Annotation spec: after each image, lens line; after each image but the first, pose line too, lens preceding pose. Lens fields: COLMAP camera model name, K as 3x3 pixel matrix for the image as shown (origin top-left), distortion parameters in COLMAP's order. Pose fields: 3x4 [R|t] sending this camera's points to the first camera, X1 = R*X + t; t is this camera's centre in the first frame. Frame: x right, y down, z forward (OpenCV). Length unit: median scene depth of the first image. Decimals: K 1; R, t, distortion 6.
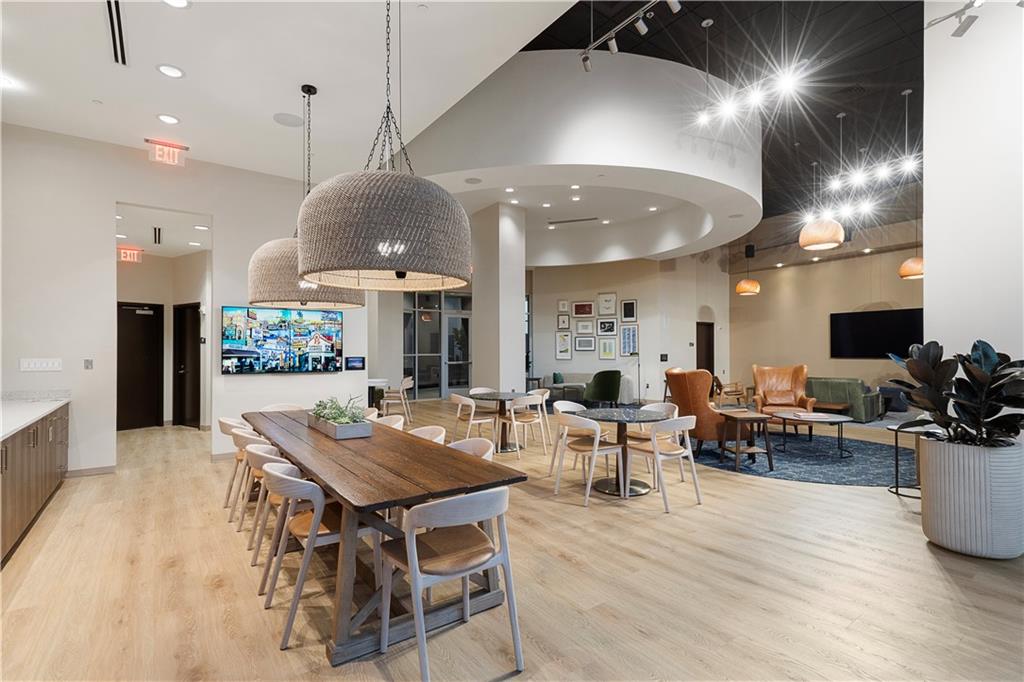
lens RADIAL K [[464.7, 0, 512.0], [0, 464.7, 341.0], [0, 0, 1]] dist [-0.001360, -0.000058]
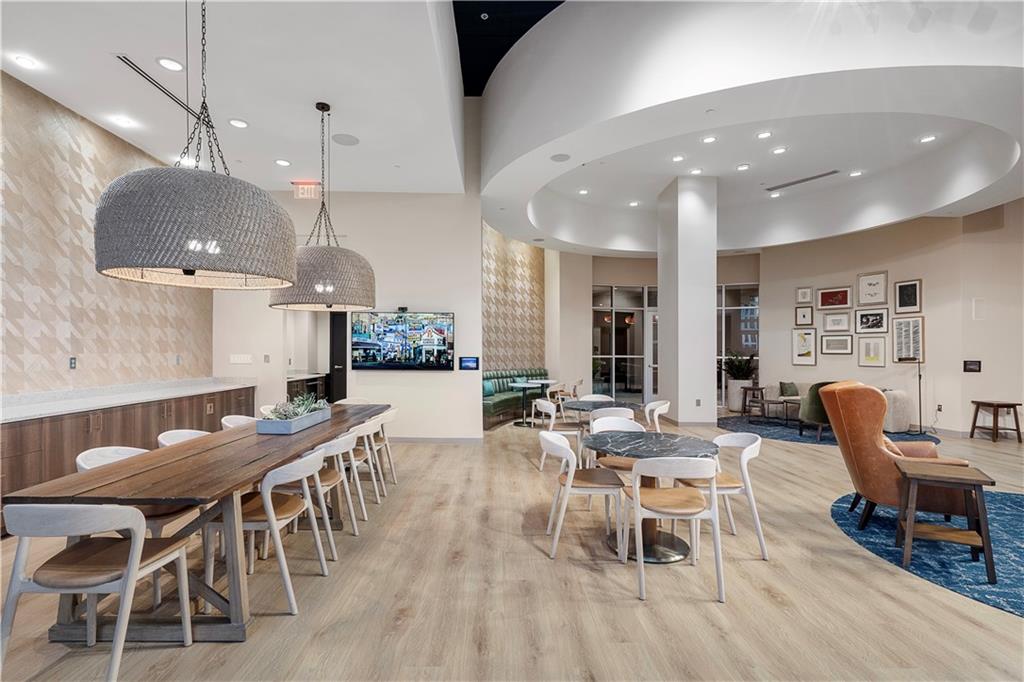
lens RADIAL K [[465.7, 0, 508.8], [0, 465.7, 349.4], [0, 0, 1]] dist [-0.002004, 0.000300]
pose [[0.827348, 0.005165, -0.561665, 0.193781], [0.002789, 0.999908, 0.013303, 0.002787], [0.561682, -0.012573, 0.827258, 0.126560]]
